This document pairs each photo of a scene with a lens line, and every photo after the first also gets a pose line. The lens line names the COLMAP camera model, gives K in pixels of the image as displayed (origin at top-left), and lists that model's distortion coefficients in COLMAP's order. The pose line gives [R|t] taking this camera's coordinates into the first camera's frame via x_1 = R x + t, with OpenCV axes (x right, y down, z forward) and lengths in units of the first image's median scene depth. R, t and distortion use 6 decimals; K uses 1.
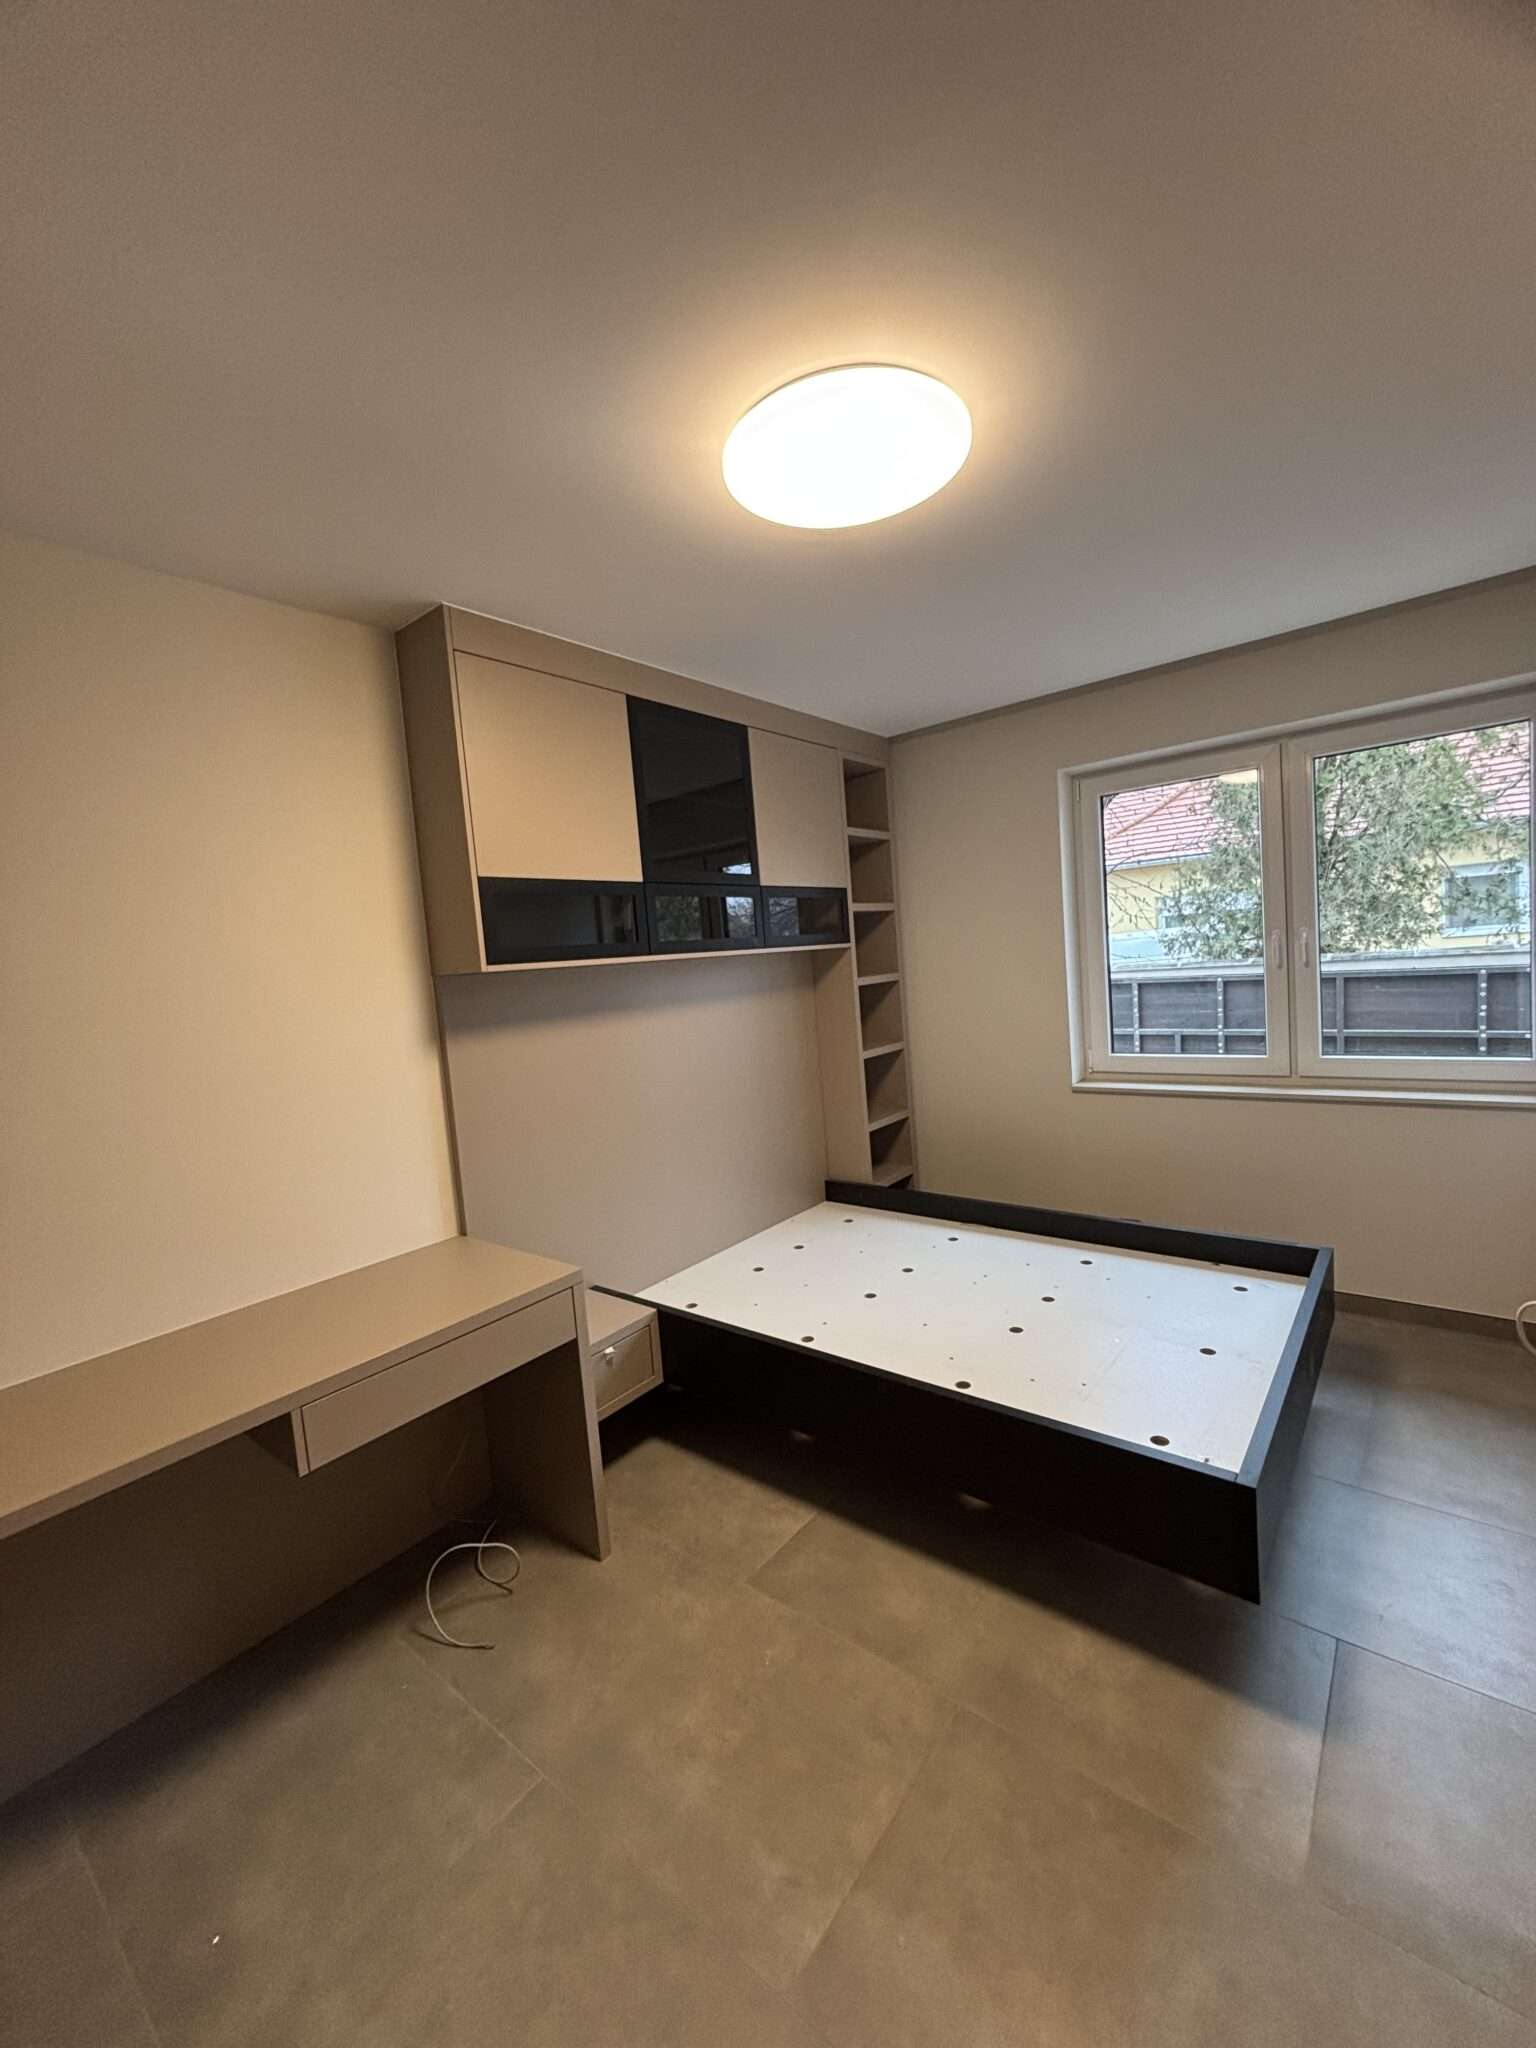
lens RADIAL K [[822.8, 0, 772.4], [0, 822.8, 1025.7], [0, 0, 1]] dist [0.005093, -0.000926]
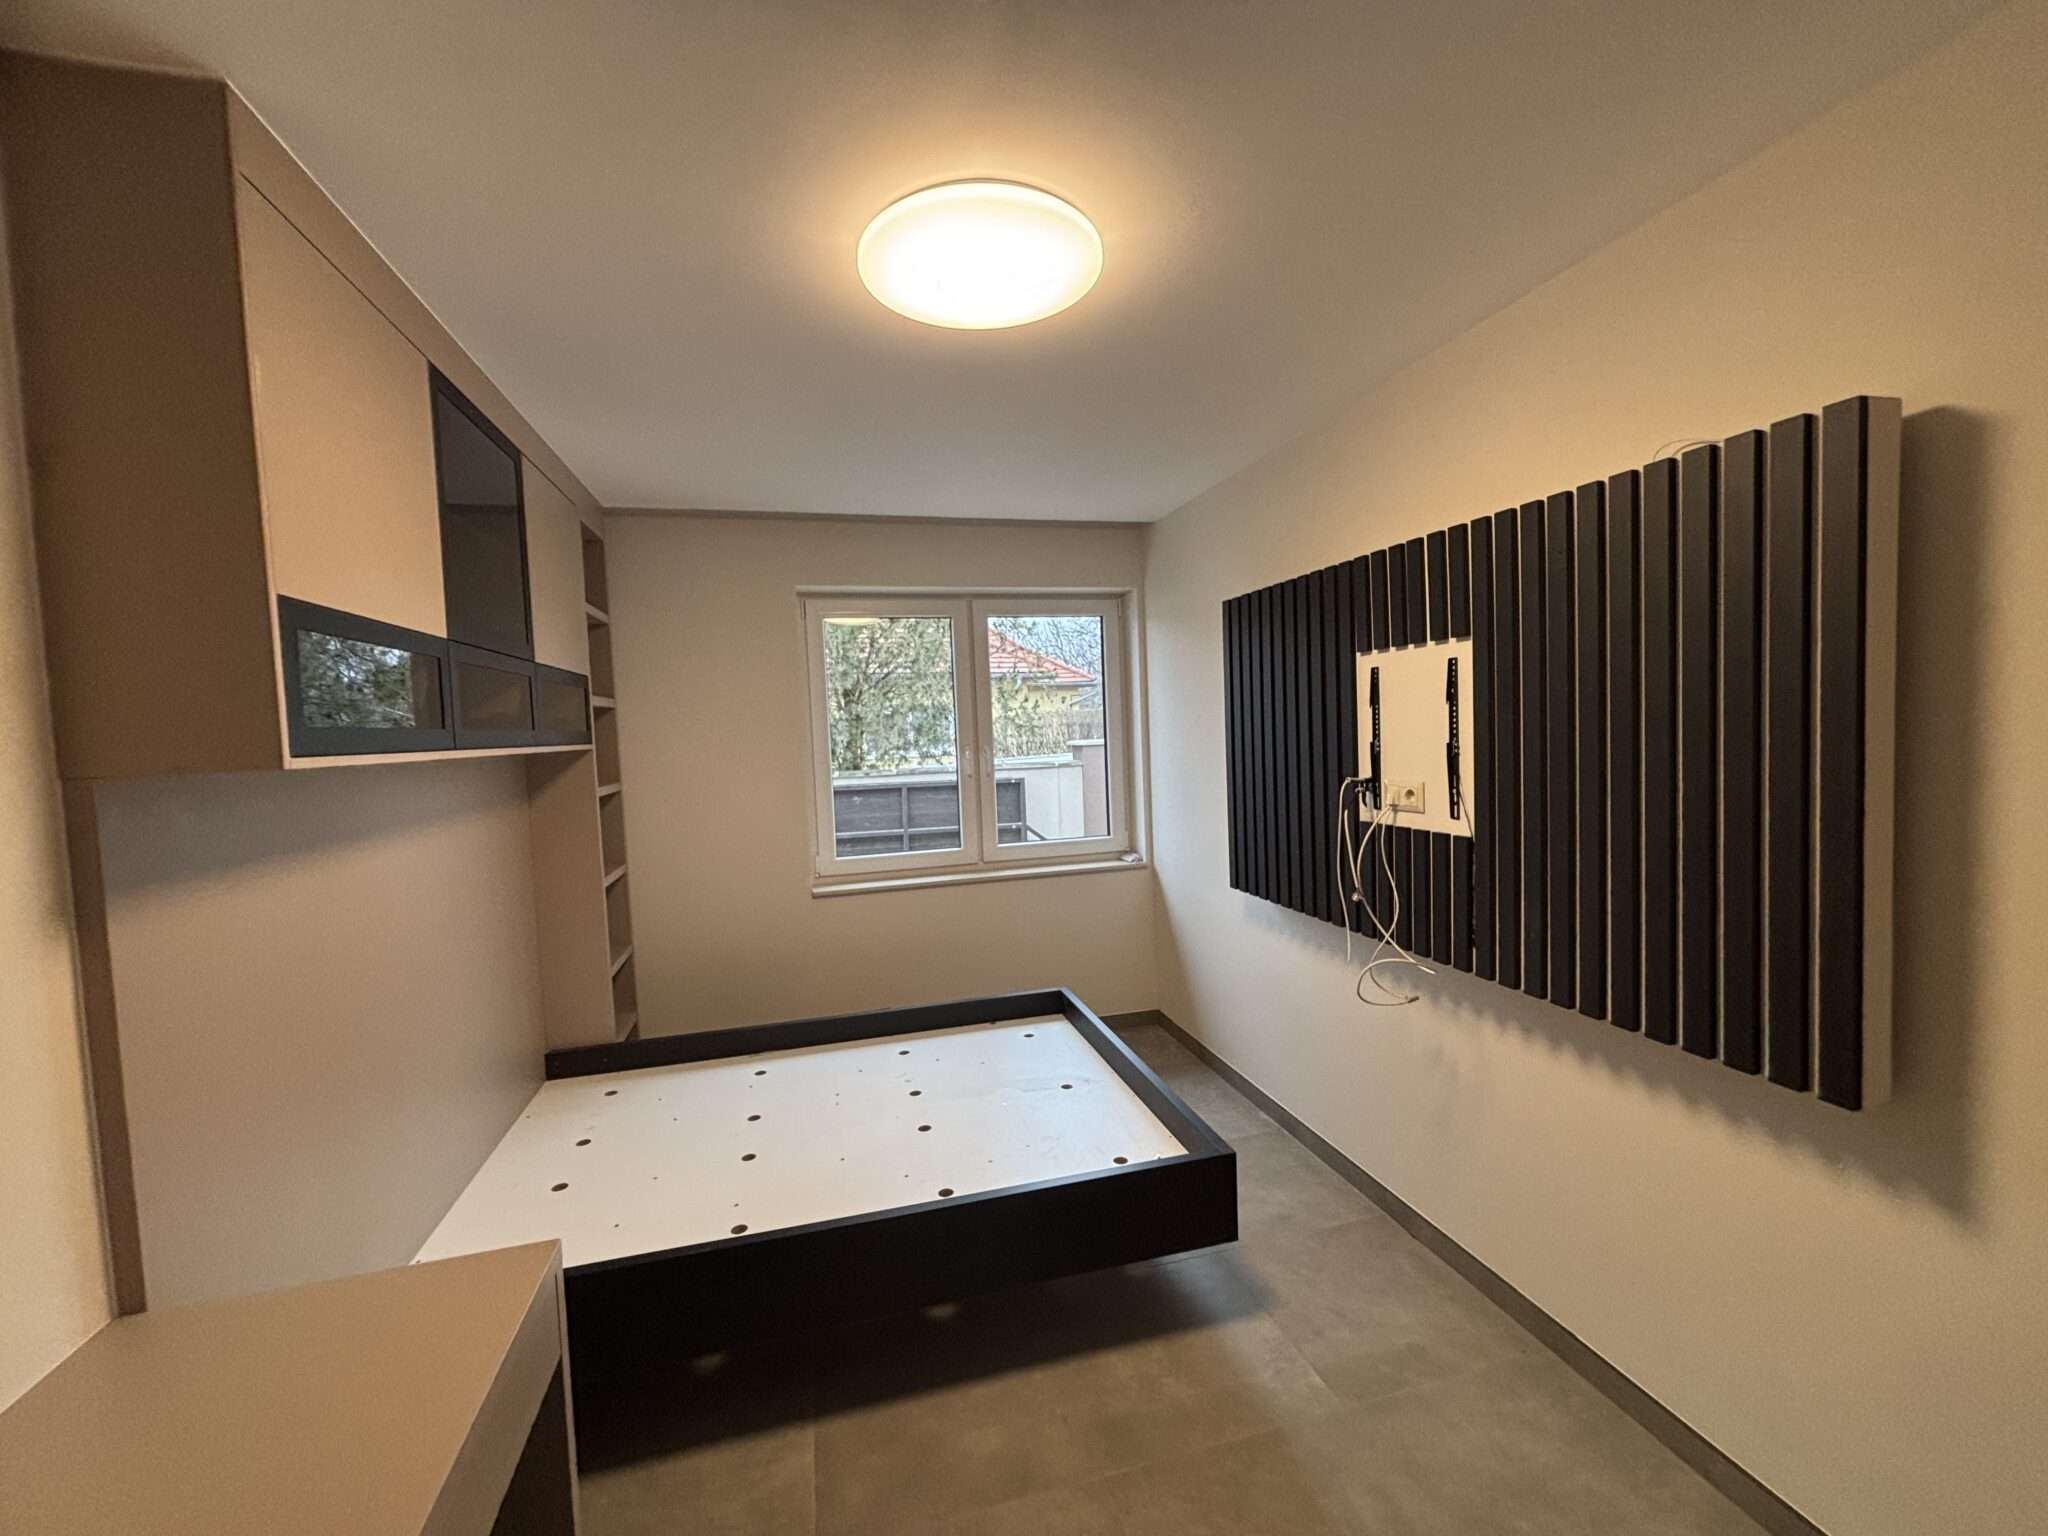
lens RADIAL K [[822.8, 0, 1025.6], [0, 822.8, 764.4], [0, 0, 1]] dist [0.005093, -0.000926]
pose [[0.592181, 0.016452, 0.805637, -0.326390], [0.061037, 0.996003, -0.065204, -0.001980], [-0.803490, 0.087787, 0.588810, 0.188396]]
